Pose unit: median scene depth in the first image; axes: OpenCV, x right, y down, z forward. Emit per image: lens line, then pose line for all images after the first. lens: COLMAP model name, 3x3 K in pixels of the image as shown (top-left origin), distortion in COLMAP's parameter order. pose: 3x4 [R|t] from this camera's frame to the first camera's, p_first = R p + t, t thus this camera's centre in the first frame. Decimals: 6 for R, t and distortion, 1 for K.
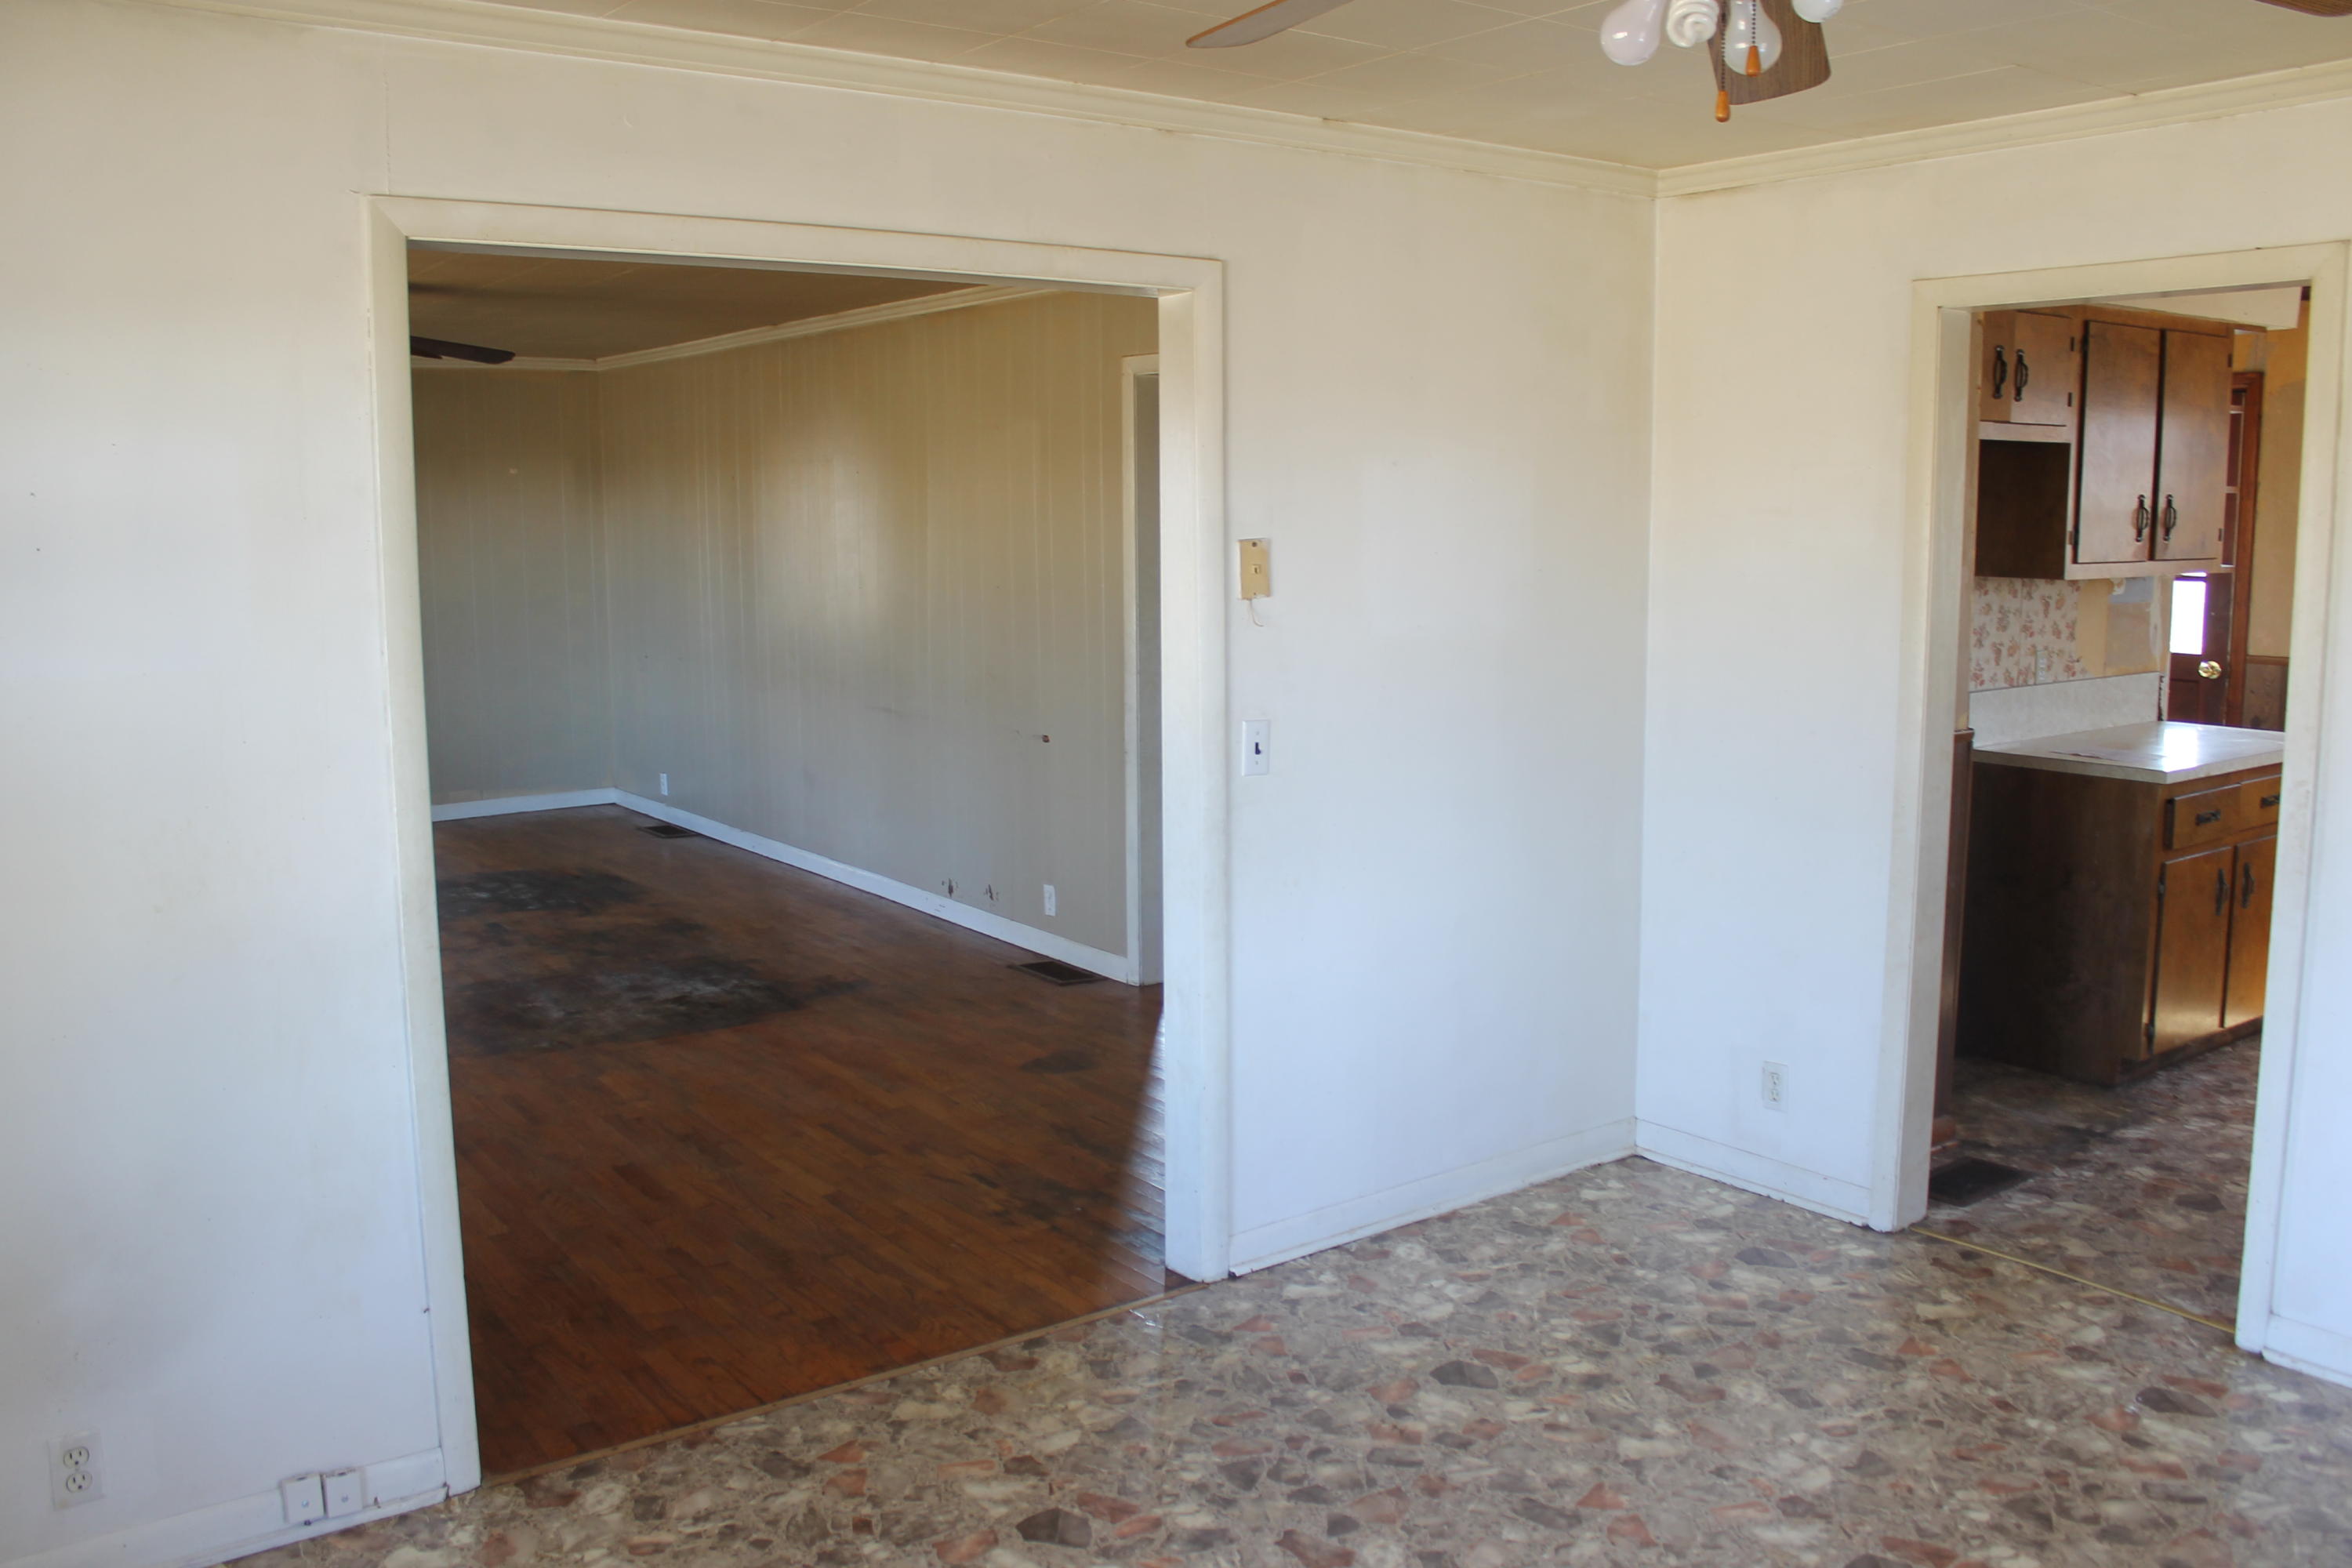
lens RADIAL K [[2016.8, 0, 1176.0], [0, 2016.8, 784.0], [0, 0, 1]] dist [-0.113387, 0.017535]
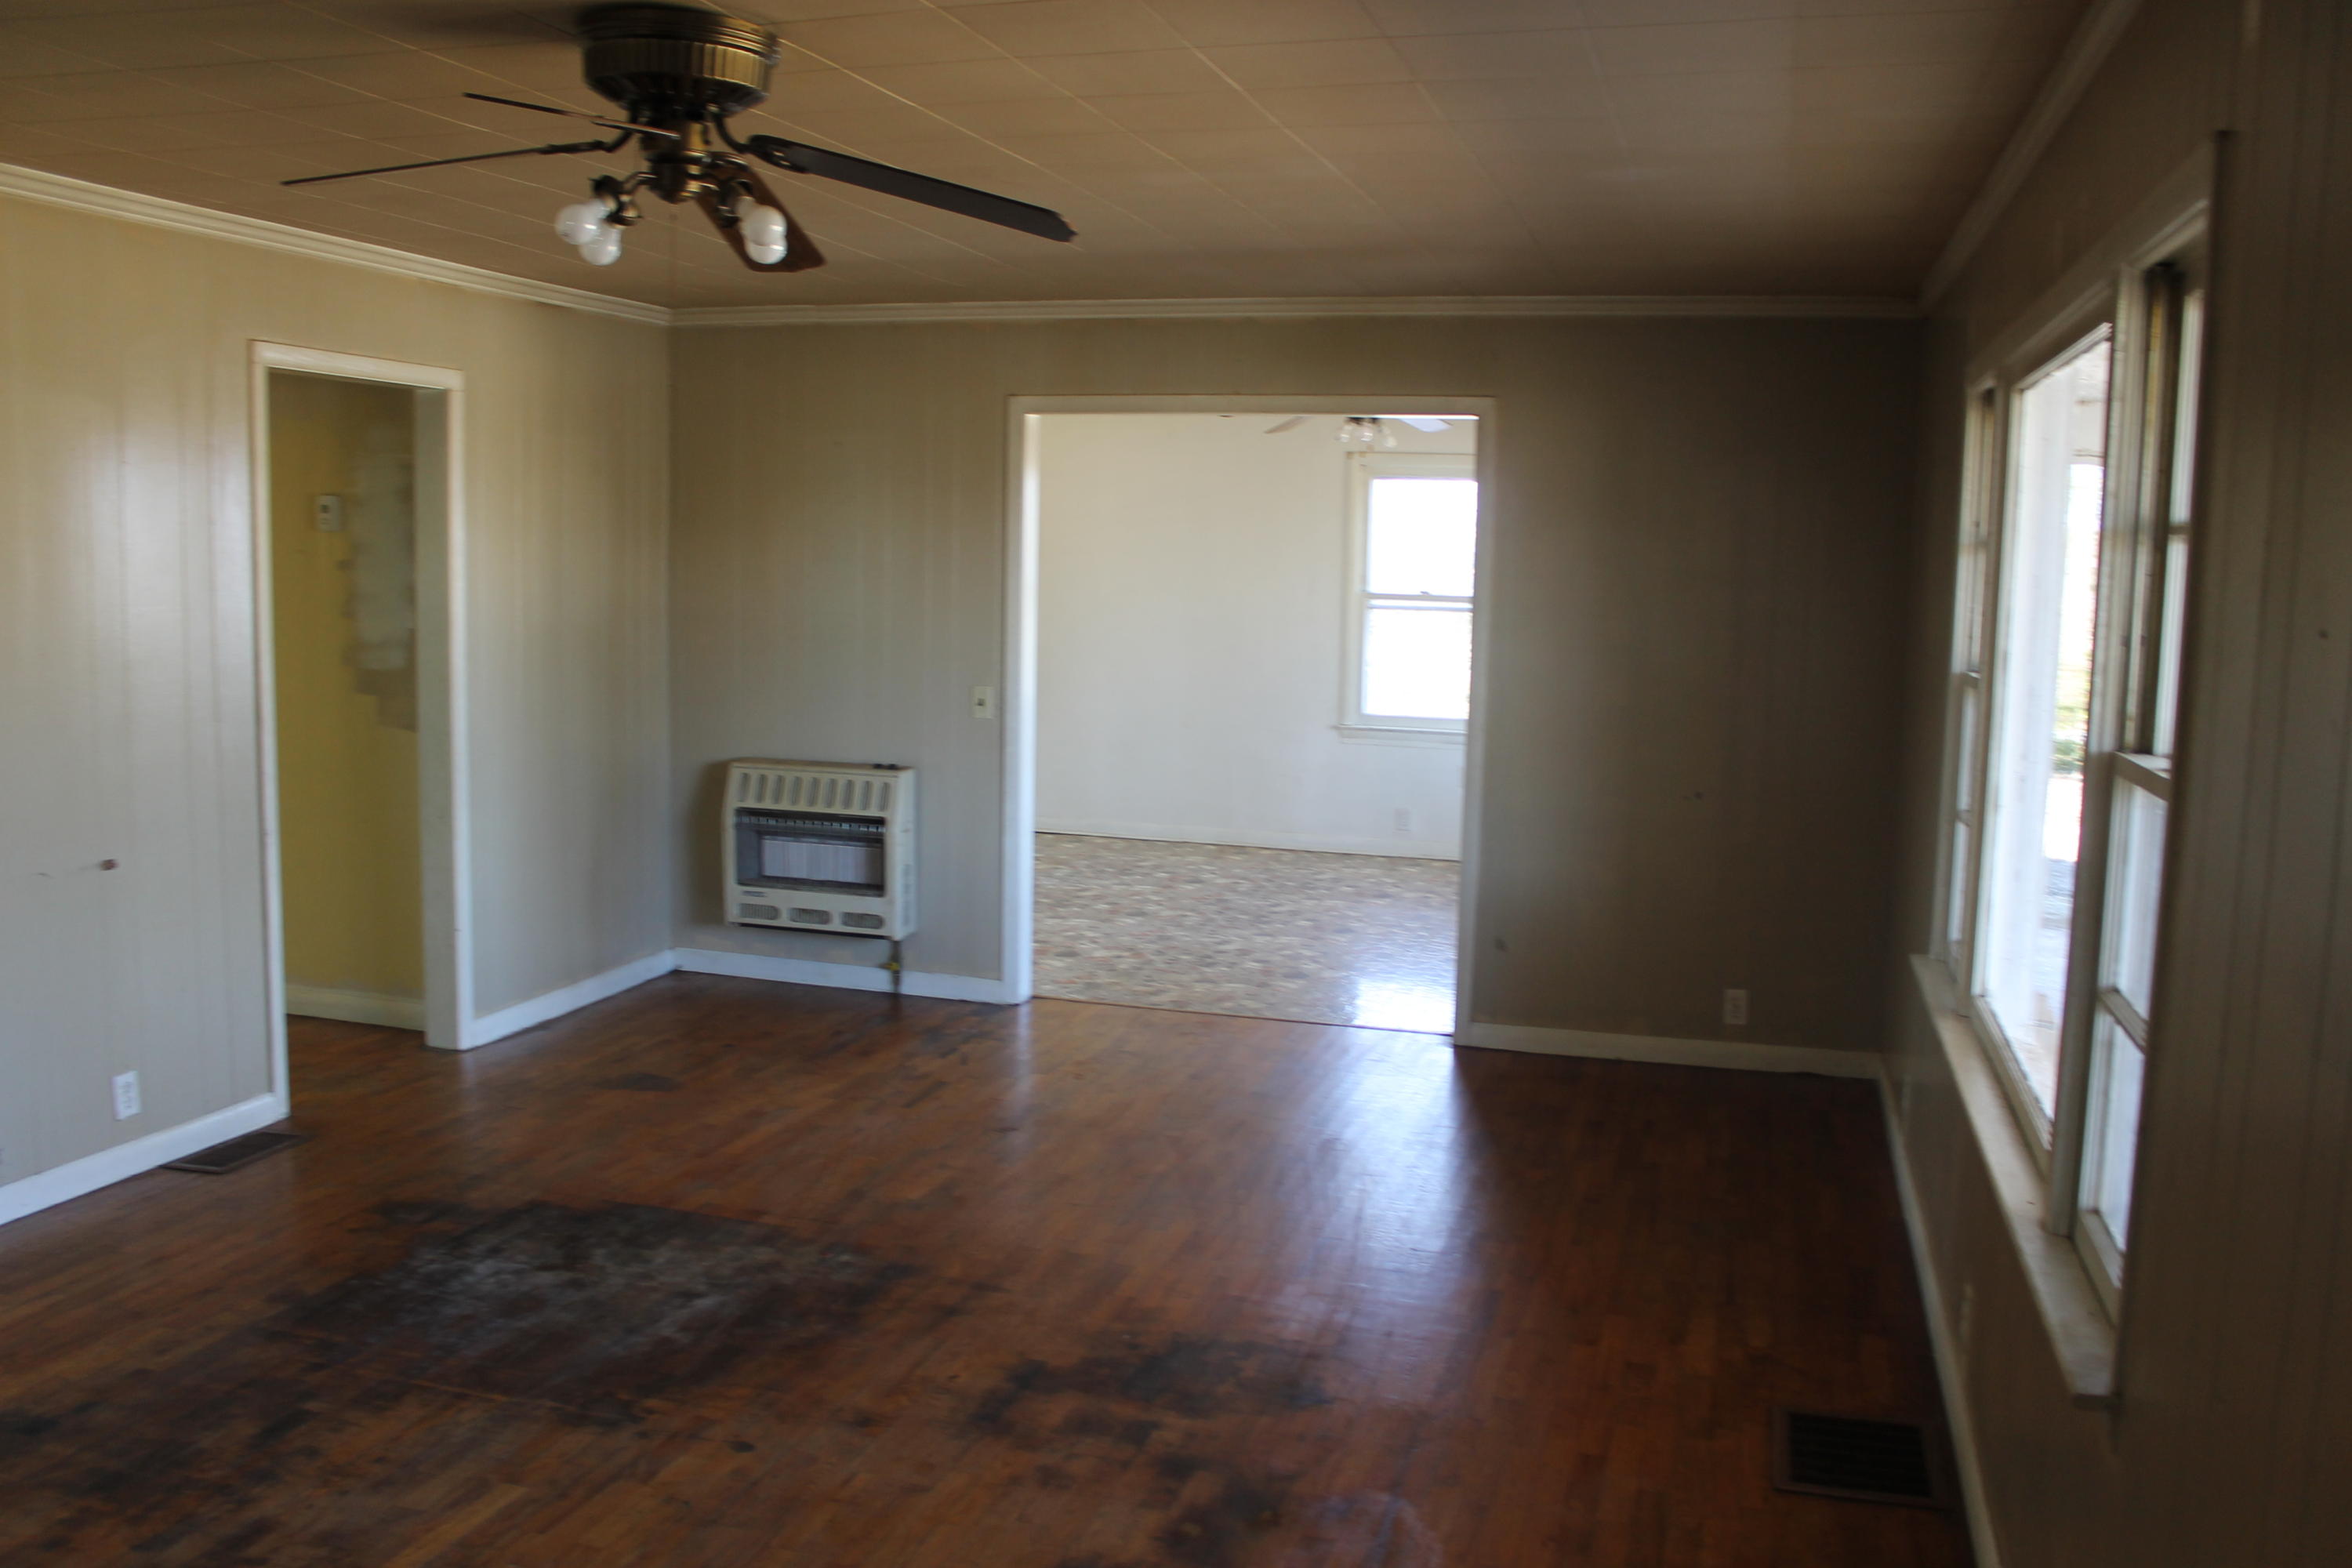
lens RADIAL K [[2016.8, 0, 1176.0], [0, 2016.8, 784.0], [0, 0, 1]] dist [-0.113387, 0.017535]
pose [[-0.624335, -0.100596, 0.774652, -1.103456], [0.088706, 0.976129, 0.198253, -0.204191], [-0.776104, 0.192492, -0.600508, 1.528506]]
